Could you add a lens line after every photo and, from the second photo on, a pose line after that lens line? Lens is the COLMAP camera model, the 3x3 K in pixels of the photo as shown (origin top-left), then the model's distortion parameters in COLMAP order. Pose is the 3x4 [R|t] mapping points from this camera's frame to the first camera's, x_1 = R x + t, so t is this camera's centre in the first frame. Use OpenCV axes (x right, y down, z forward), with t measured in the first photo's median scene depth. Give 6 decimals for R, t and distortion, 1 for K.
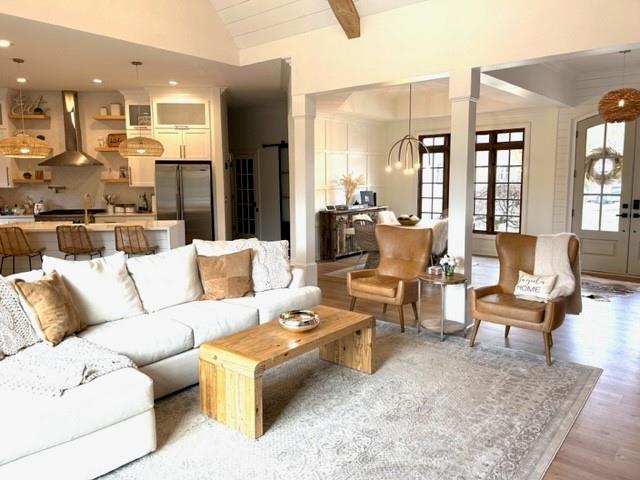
lens RADIAL K [[490.6, 0, 320.0], [0, 490.6, 240.0], [0, 0, 1]] dist [0.039165, -0.001529]
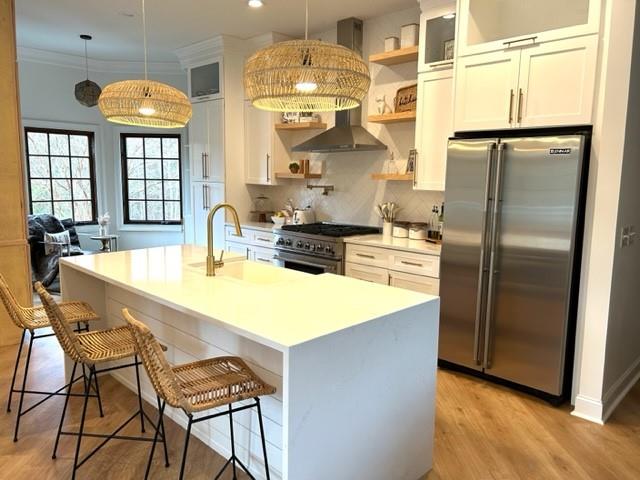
lens RADIAL K [[490.6, 0, 320.0], [0, 490.6, 240.0], [0, 0, 1]] dist [0.039165, -0.001529]
pose [[0.661258, 0.115682, -0.741185, -0.072494], [-0.116972, 0.991853, 0.050447, -0.071462], [0.740982, 0.053339, 0.669403, 0.598938]]
